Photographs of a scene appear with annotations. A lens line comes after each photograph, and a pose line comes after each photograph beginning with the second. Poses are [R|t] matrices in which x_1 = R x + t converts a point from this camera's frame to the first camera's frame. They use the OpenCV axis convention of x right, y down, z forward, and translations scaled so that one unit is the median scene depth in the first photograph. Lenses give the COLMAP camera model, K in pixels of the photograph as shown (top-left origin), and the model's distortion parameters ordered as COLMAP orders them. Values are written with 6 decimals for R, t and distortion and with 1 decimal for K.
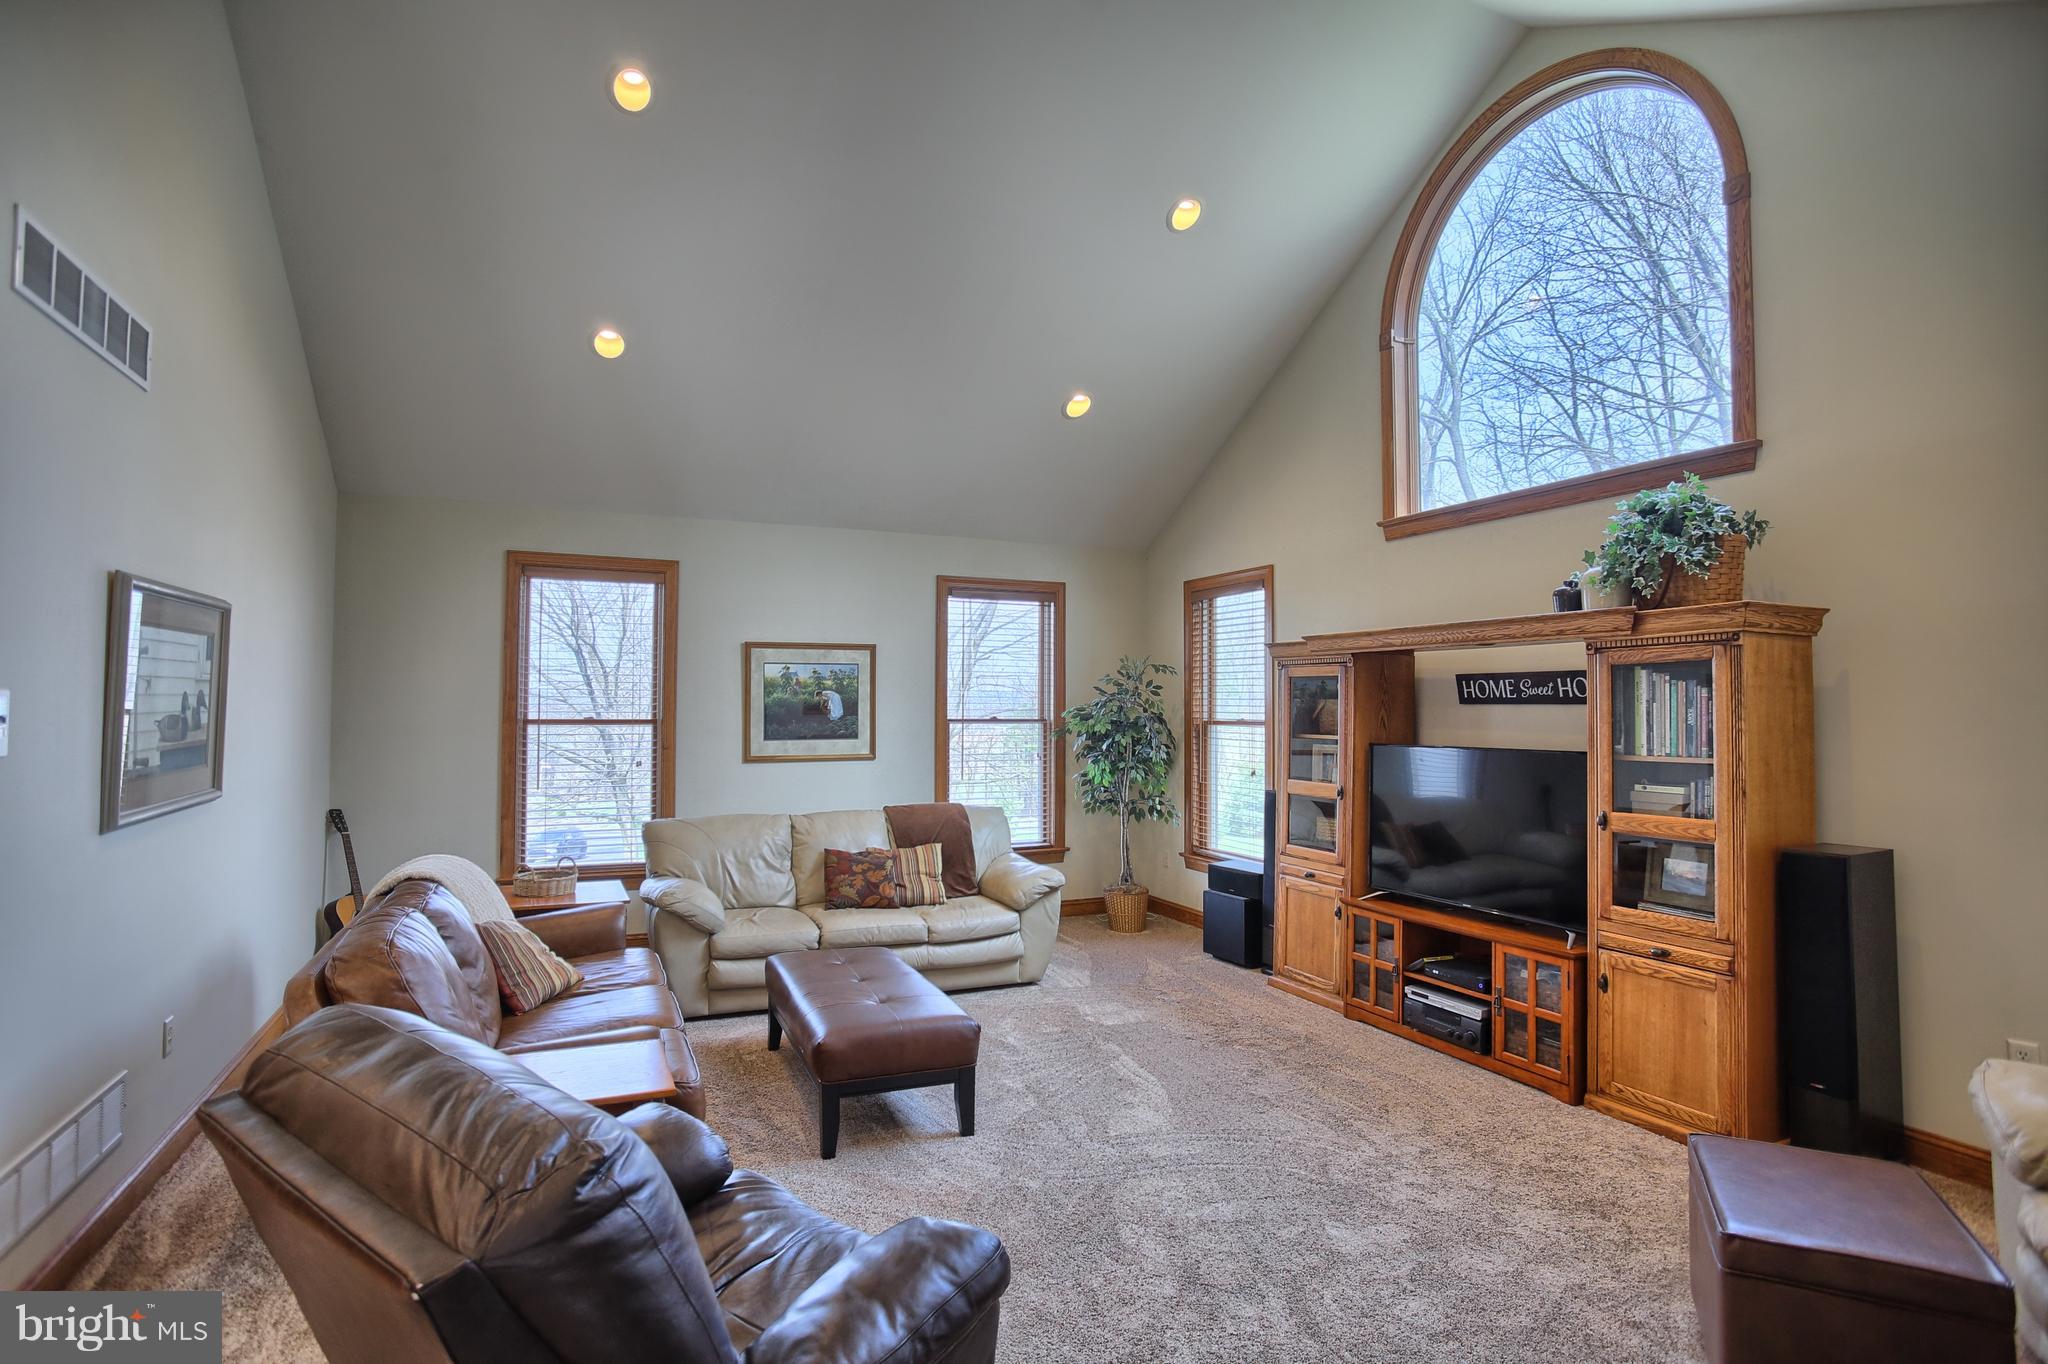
lens RADIAL K [[1000.4, 0, 1013.0], [0, 1000.4, 678.8], [0, 0, 1]] dist [-0.071141, 0.029665]
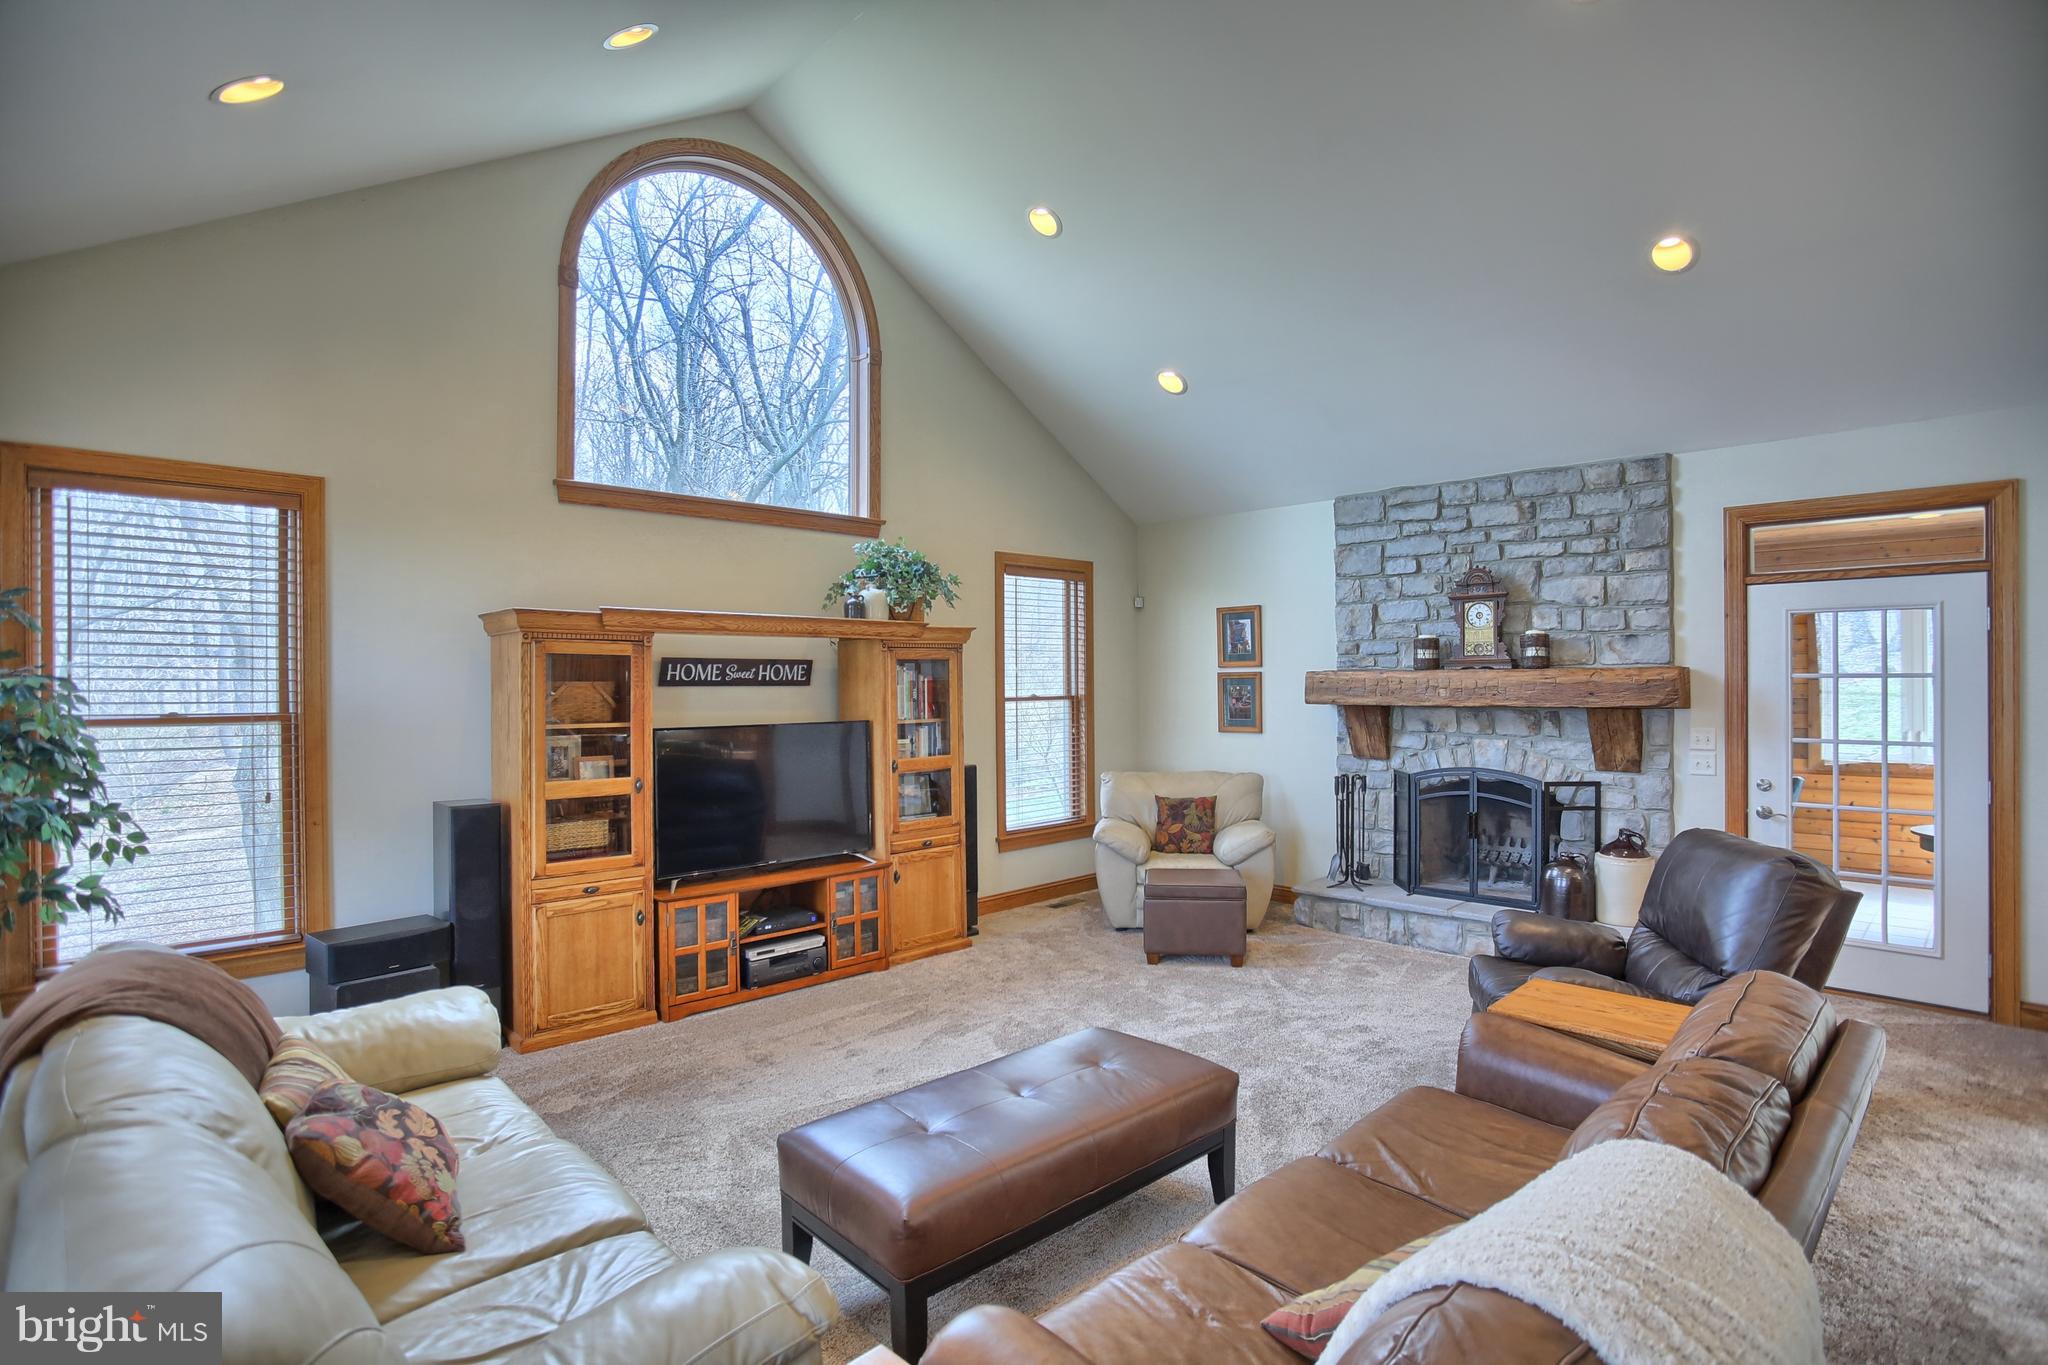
lens RADIAL K [[1000.4, 0, 1013.0], [0, 1000.4, 679.3], [0, 0, 1]] dist [-0.071141, 0.029665]
pose [[-0.330692, 0.011066, 0.943674, -0.684604], [-0.016393, 0.999713, -0.017467, 0.032384], [-0.943596, -0.021245, -0.330415, 1.062756]]
